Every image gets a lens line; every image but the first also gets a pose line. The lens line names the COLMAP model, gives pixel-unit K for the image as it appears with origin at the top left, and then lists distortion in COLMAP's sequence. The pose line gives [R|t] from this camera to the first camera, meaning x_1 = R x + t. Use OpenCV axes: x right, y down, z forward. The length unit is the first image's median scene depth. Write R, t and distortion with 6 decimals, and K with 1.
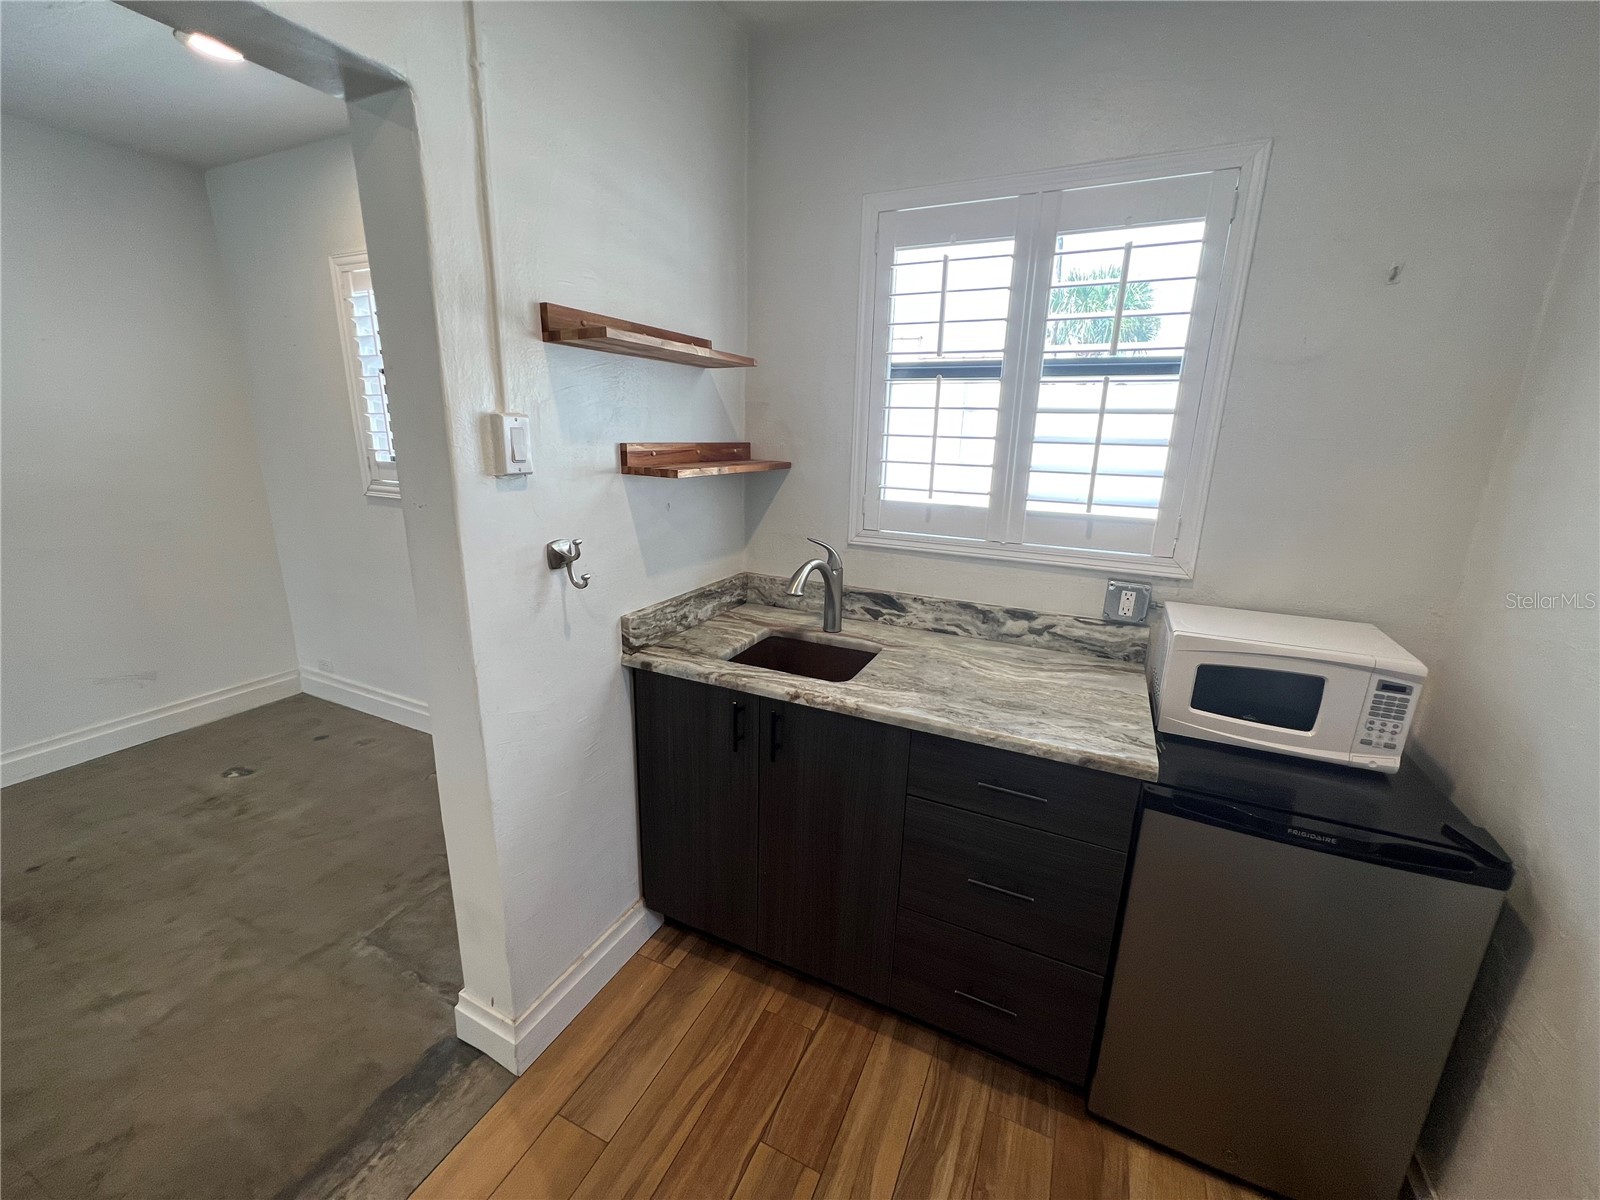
lens RADIAL K [[638.6, 0, 801.9], [0, 638.6, 603.1], [0, 0, 1]] dist [-0.001971, 0.001059]
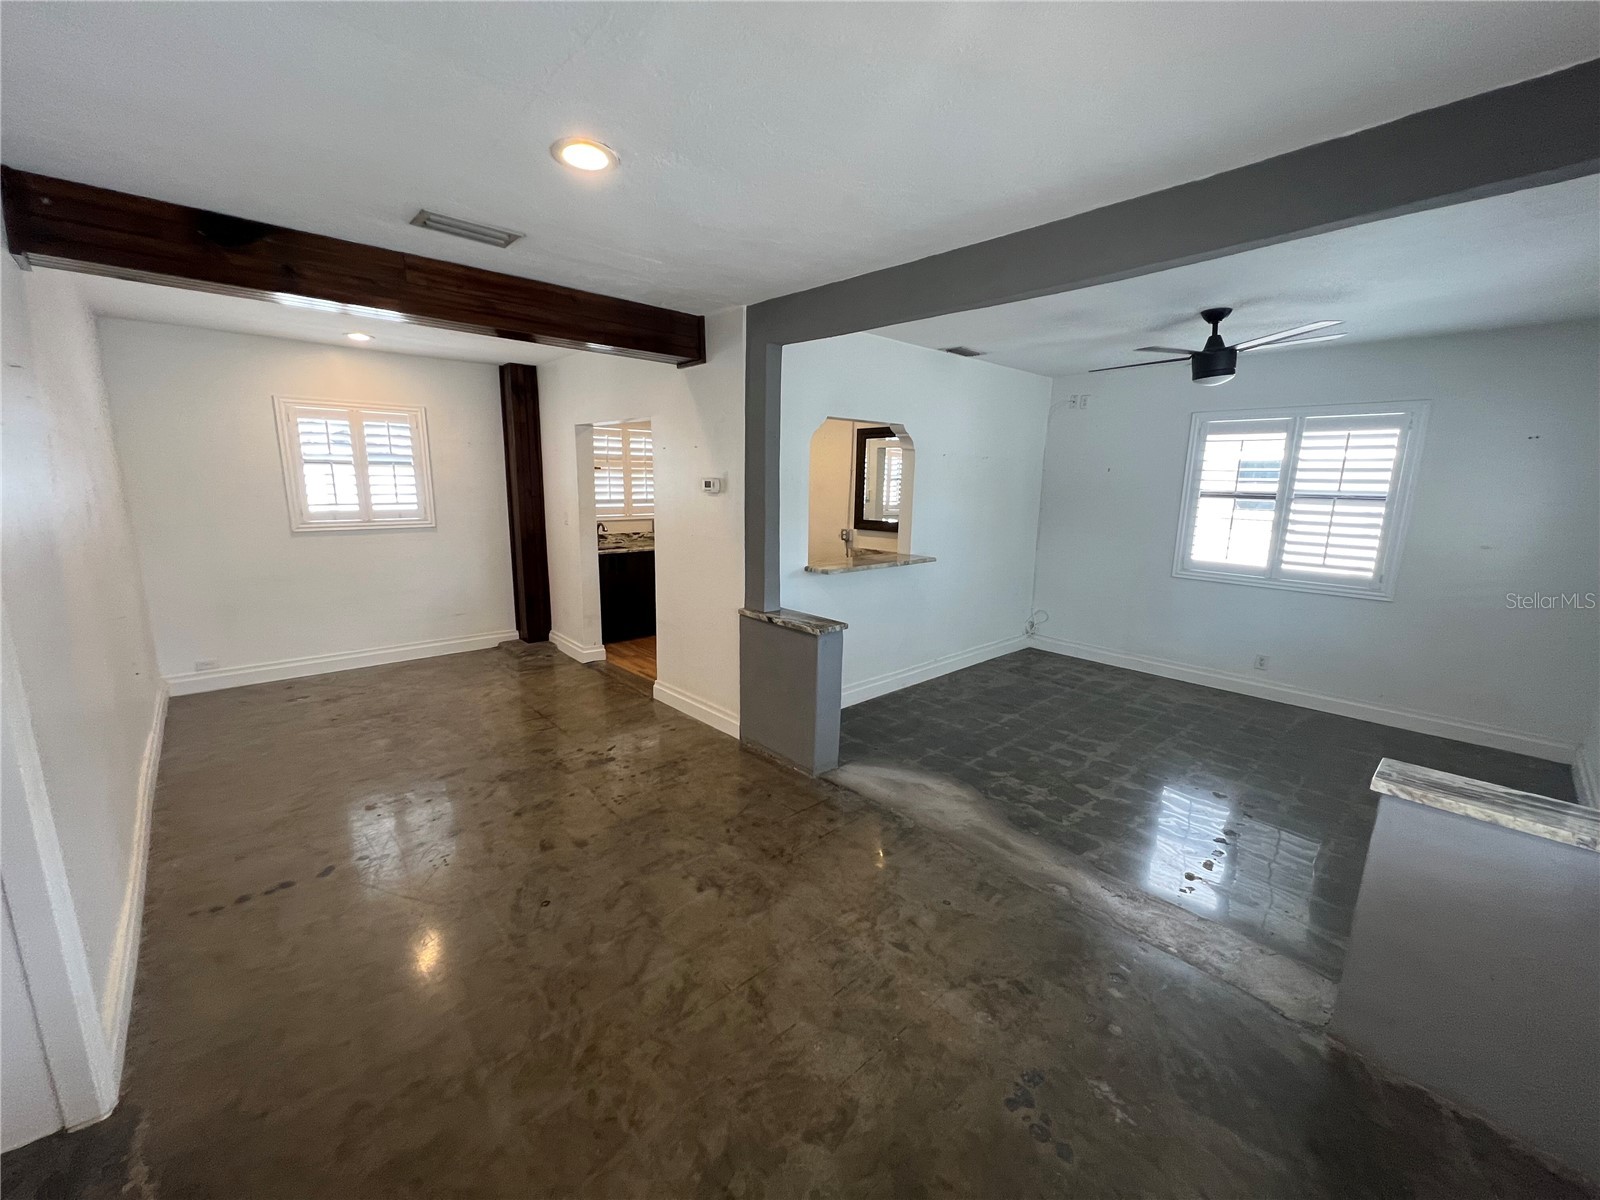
lens RADIAL K [[638.6, 0, 801.4], [0, 638.6, 601.4], [0, 0, 1]] dist [-0.001971, 0.001059]
pose [[0.380240, -0.193216, 0.904481, -2.971200], [0.241254, 0.964800, 0.104679, 0.263431], [-0.892869, 0.178406, 0.413469, -1.454786]]
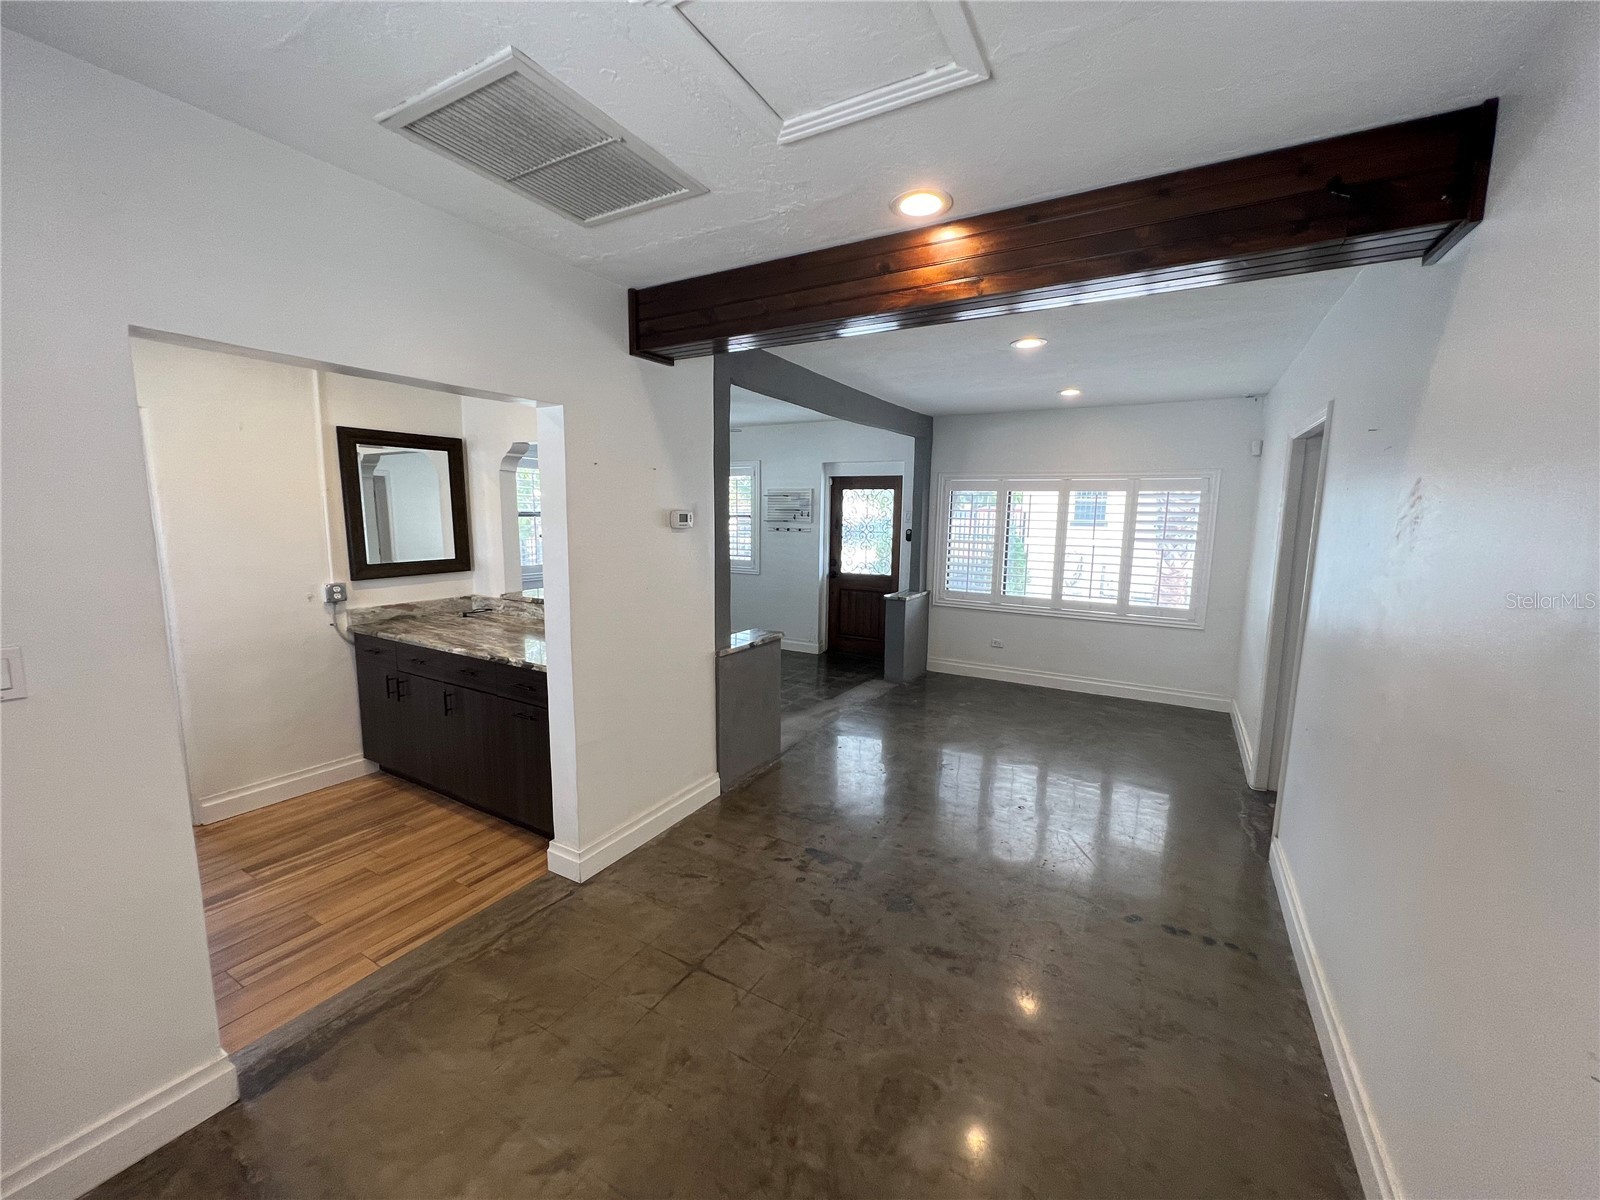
lens RADIAL K [[638.6, 0, 800.0], [0, 638.6, 600.0], [0, 0, 1]] dist [-0.001971, 0.001059]
pose [[-0.995107, -0.050244, 0.085077, -1.448530], [-0.012079, 0.916457, 0.399950, -0.510888], [-0.098064, 0.396965, -0.912580, 1.472120]]
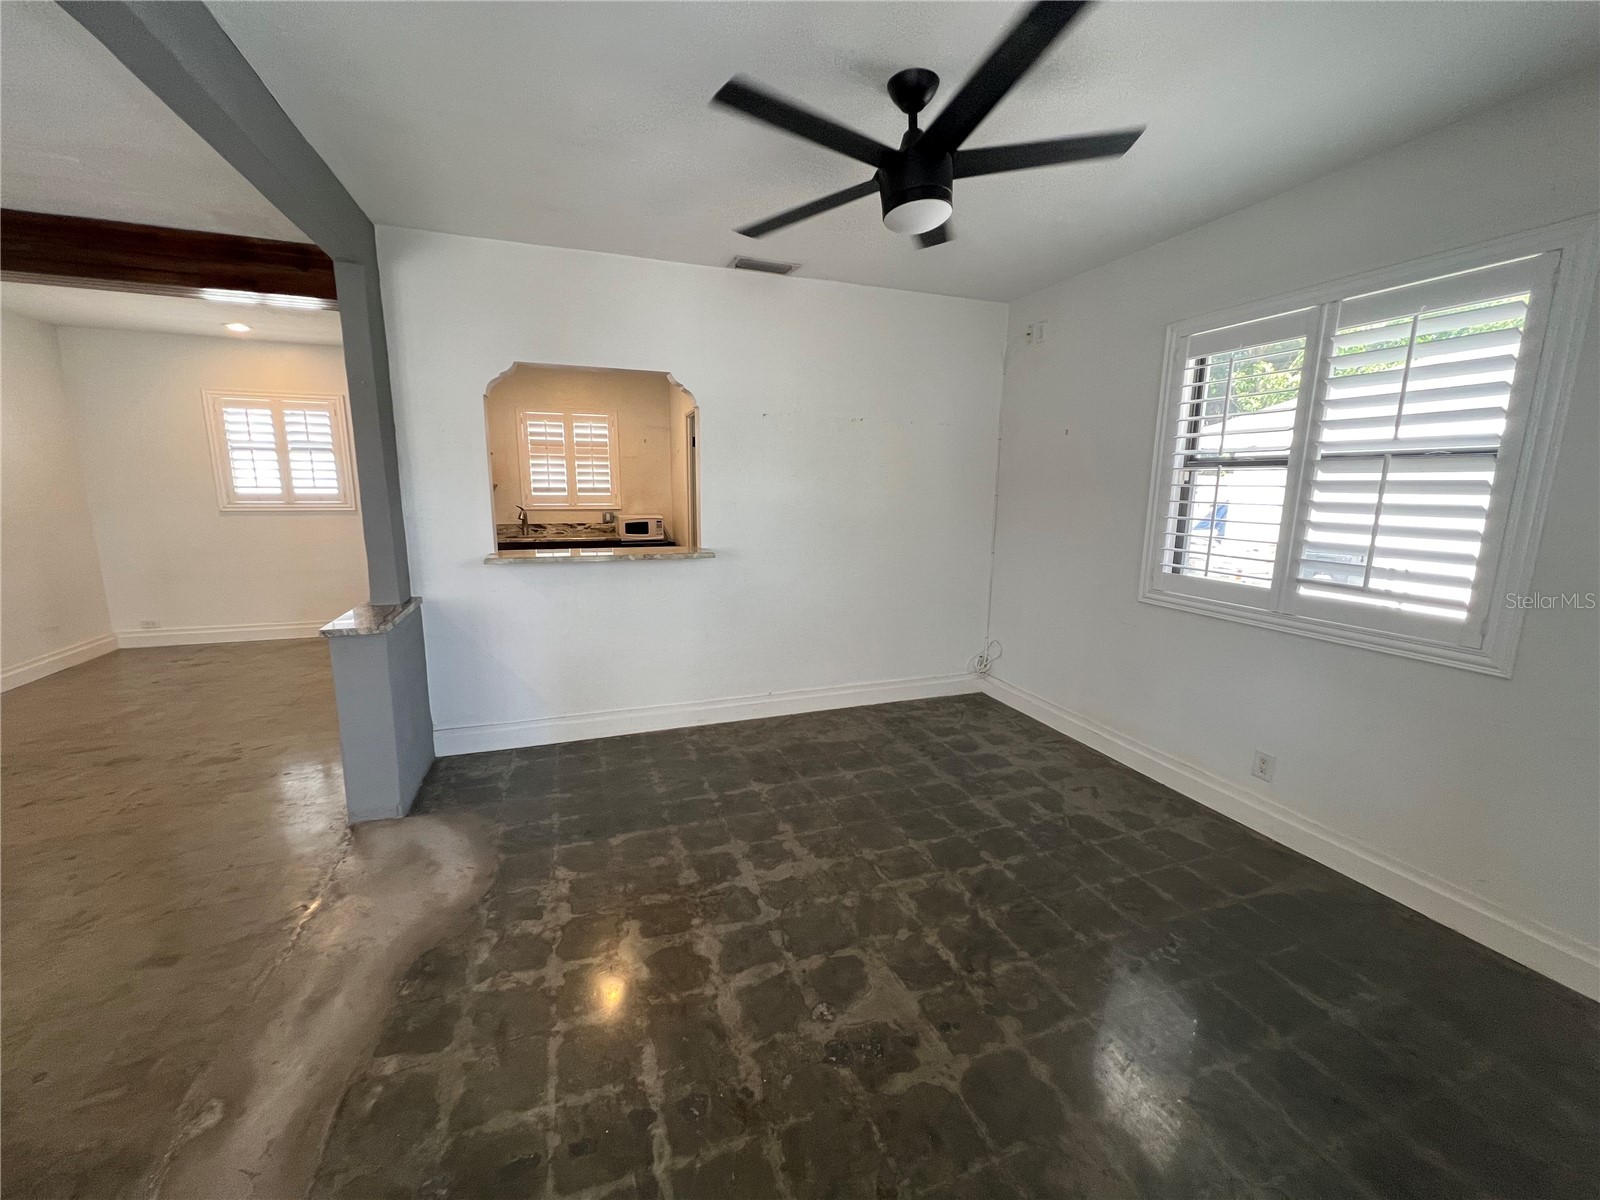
lens RADIAL K [[638.6, 0, 801.0], [0, 638.6, 600.3], [0, 0, 1]] dist [-0.001971, 0.001059]
pose [[0.703663, -0.143010, 0.695993, -1.426522], [0.197439, 0.980313, 0.001815, 0.715584], [-0.682551, 0.136139, 0.718046, -2.495218]]
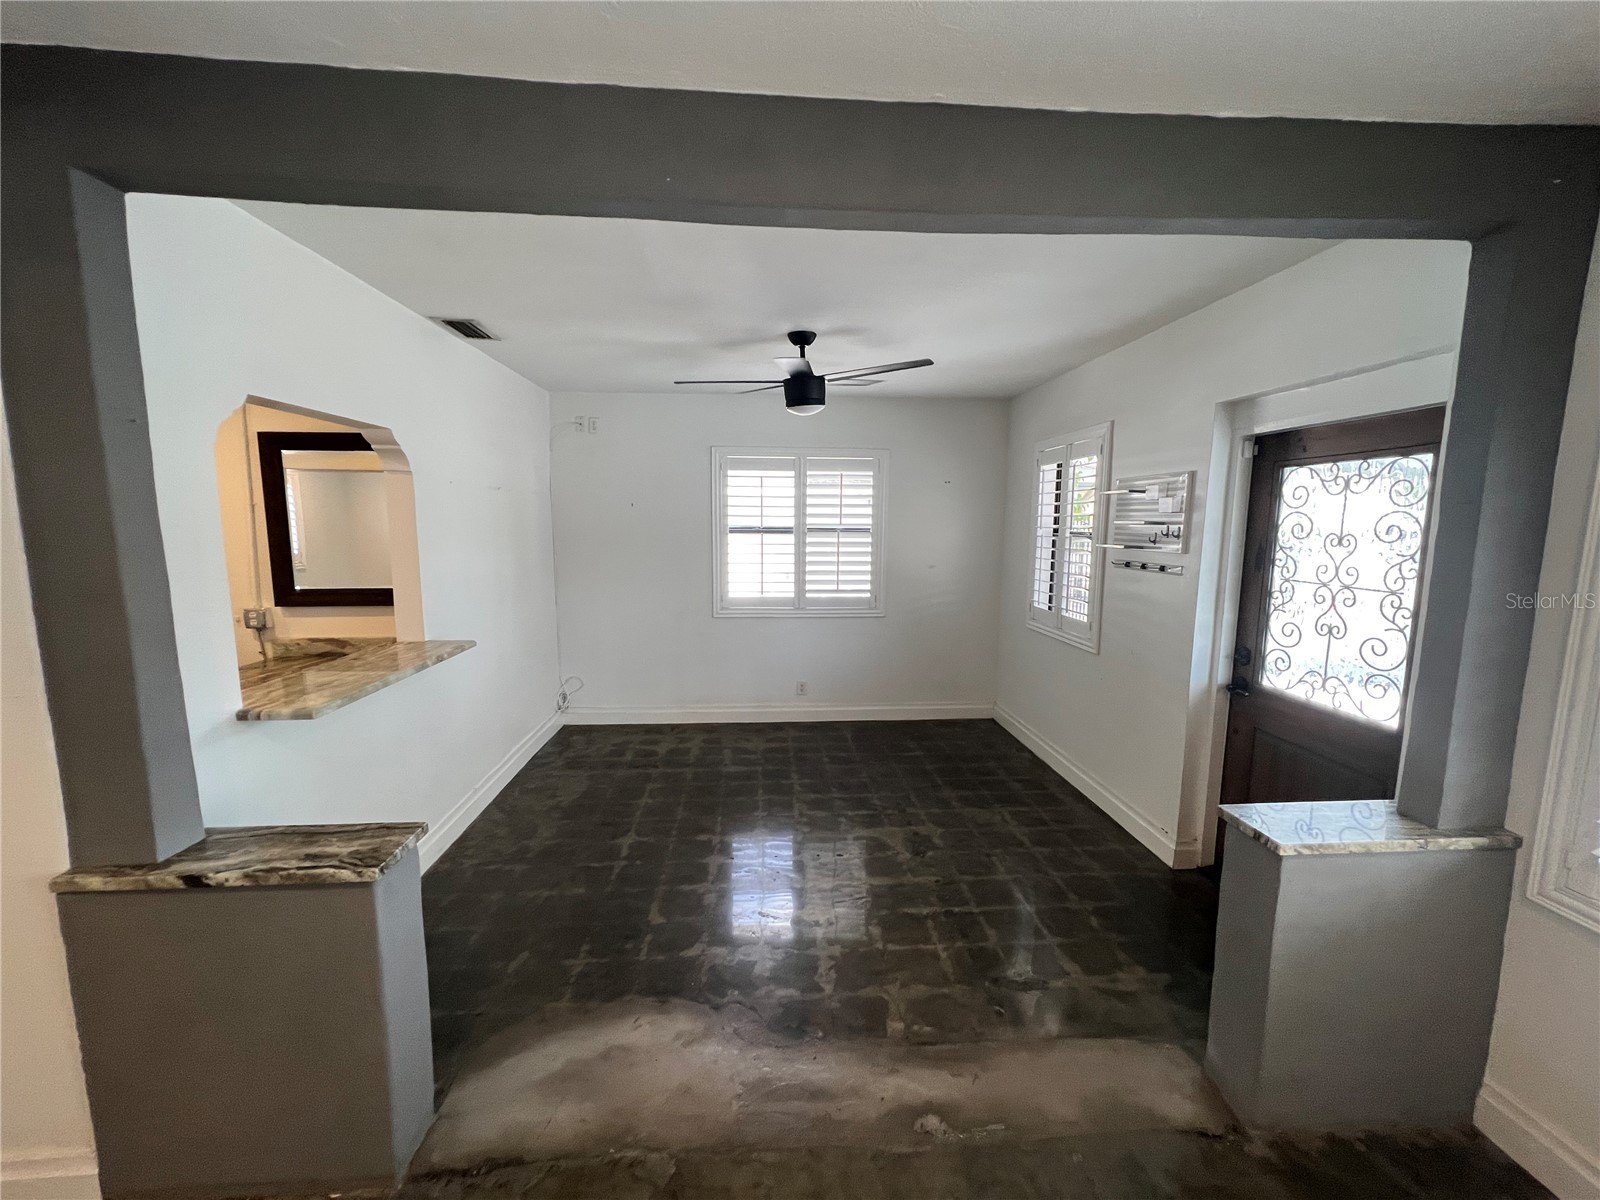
lens RADIAL K [[638.6, 0, 800.7], [0, 638.6, 600.2], [0, 0, 1]] dist [-0.001971, 0.001059]
pose [[-0.483589, -0.137725, 0.864392, -2.159546], [0.219121, 0.937049, 0.271890, 0.120554], [-0.847424, 0.320890, -0.422969, -0.910915]]
